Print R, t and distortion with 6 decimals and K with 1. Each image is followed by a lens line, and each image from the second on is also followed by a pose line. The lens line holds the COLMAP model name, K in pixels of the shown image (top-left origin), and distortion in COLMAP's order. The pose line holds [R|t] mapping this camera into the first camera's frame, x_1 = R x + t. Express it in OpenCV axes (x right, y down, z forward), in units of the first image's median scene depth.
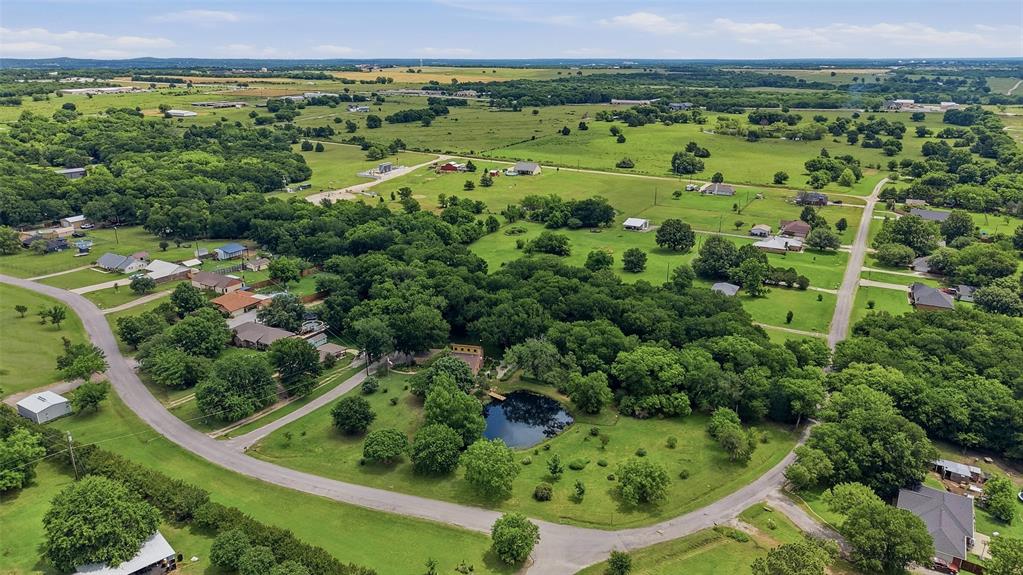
lens RADIAL K [[657.6, 0, 511.5], [0, 657.6, 287.5], [0, 0, 1]] dist [0.040596, -0.055296]
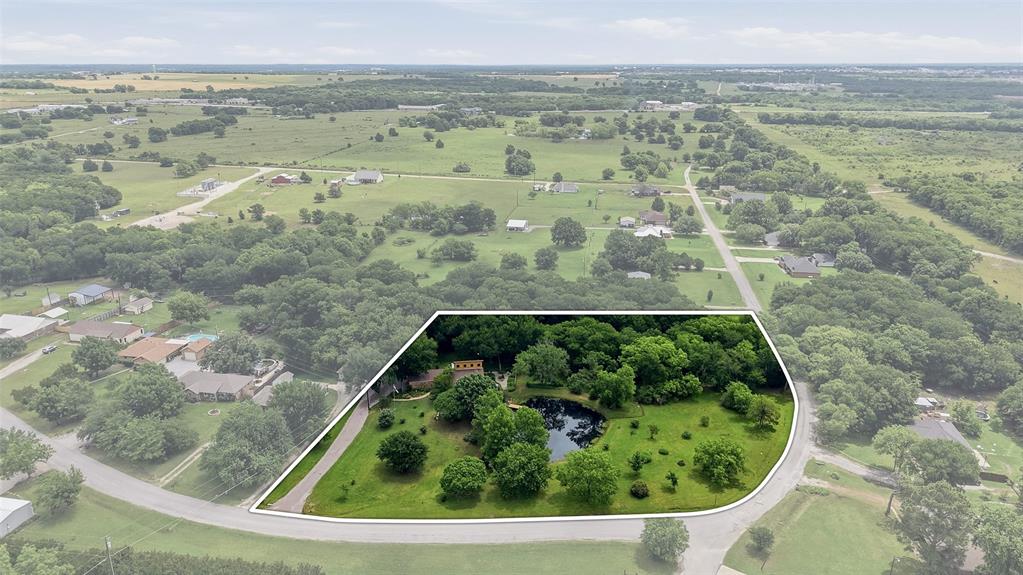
lens RADIAL K [[657.6, 0, 511.5], [0, 657.6, 287.5], [0, 0, 1]] dist [0.040596, -0.055296]
pose [[0.941942, -0.107684, 0.318039, -0.174118], [0.110242, 0.993854, 0.010003, -0.011970], [-0.317162, 0.025639, 0.948025, 0.038791]]
